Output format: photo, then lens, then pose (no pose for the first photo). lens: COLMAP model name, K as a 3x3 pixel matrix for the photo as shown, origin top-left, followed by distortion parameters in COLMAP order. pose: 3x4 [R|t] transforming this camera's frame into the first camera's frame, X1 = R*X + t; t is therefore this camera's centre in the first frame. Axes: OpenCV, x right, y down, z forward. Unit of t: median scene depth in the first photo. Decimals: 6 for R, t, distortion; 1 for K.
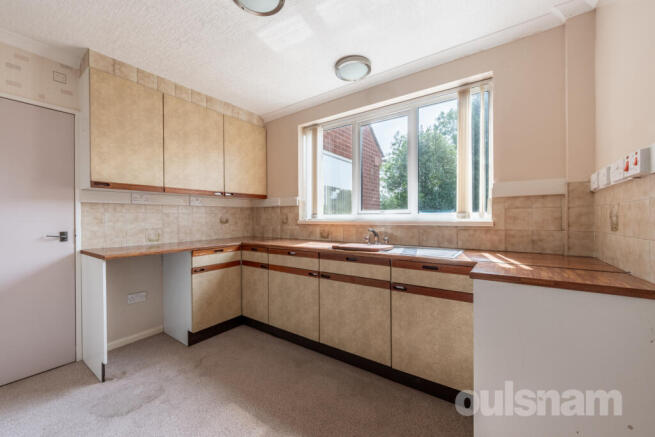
lens RADIAL K [[255.3, 0, 326.7], [0, 255.3, 219.7], [0, 0, 1]] dist [0.002550, 0.000086]
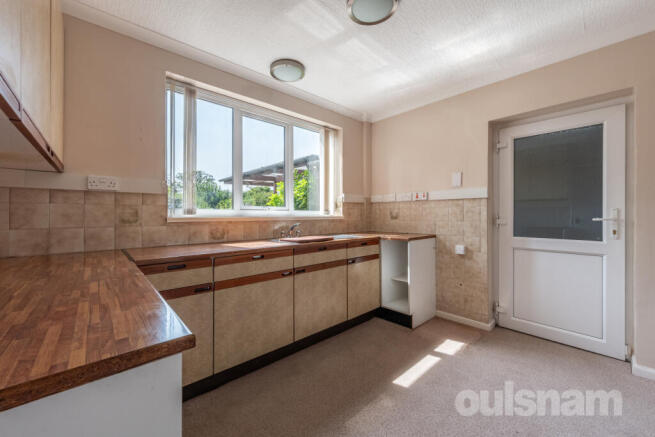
lens RADIAL K [[255.3, 0, 326.8], [0, 255.3, 215.3], [0, 0, 1]] dist [0.002550, 0.000086]
pose [[0.222320, -0.000708, 0.974974, -0.865465], [0.004987, 0.999987, -0.000411, 0.000455], [-0.974961, 0.004954, 0.222321, 0.604352]]
